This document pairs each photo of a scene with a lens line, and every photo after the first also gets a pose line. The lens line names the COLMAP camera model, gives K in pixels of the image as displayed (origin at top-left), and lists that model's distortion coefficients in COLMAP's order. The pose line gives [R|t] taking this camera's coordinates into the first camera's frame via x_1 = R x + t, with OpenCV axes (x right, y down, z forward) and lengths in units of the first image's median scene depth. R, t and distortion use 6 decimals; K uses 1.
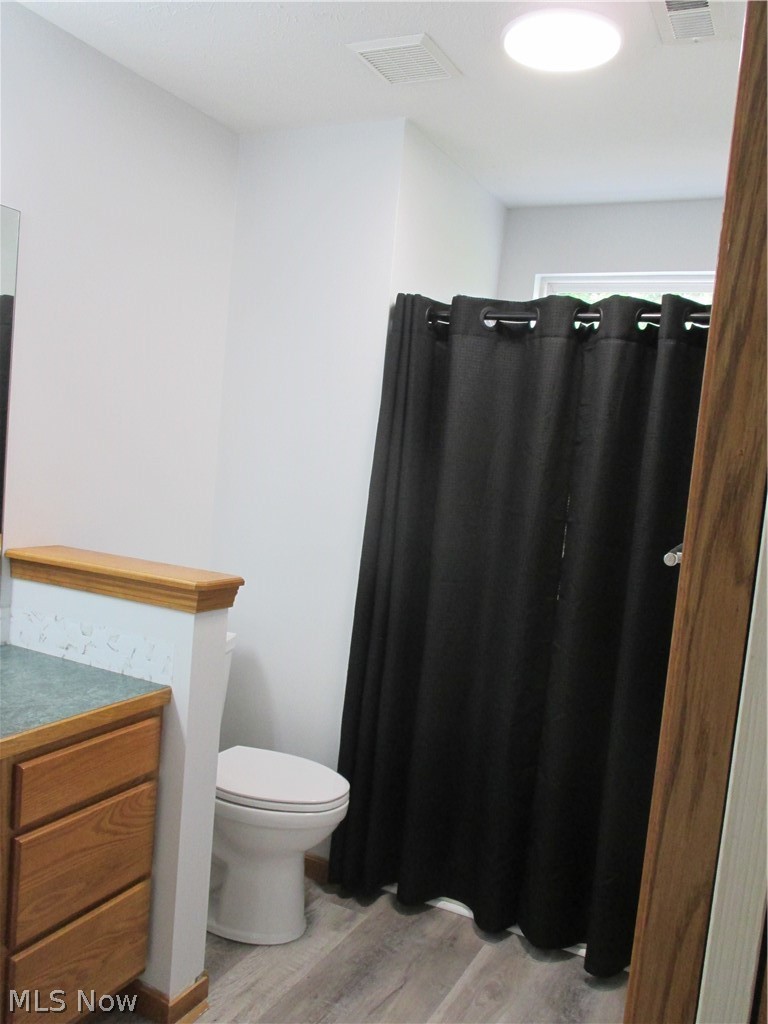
lens RADIAL K [[860.9, 0, 381.4], [0, 860.9, 514.0], [0, 0, 1]] dist [-0.023463, 0.006942]
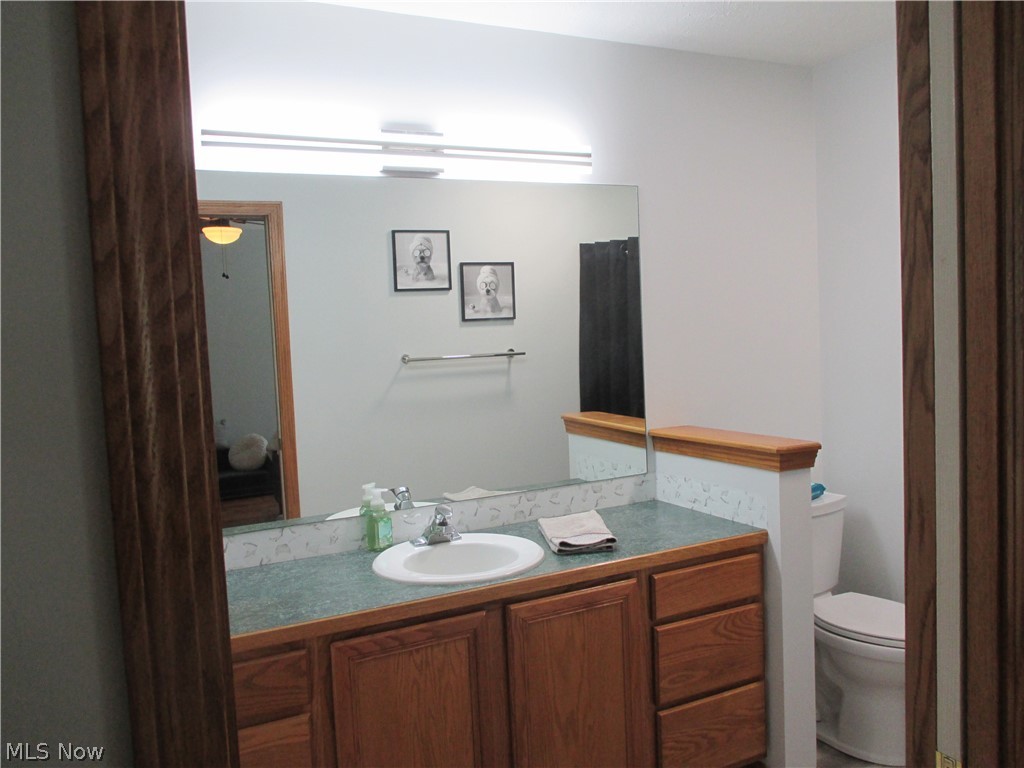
lens RADIAL K [[860.9, 0, 512.0], [0, 860.9, 383.4], [0, 0, 1]] dist [-0.023463, 0.006942]
pose [[0.801704, -0.078245, -0.592577, 0.230655], [0.065353, 0.996926, -0.043220, 0.013838], [0.594137, -0.004077, 0.804353, -0.261313]]
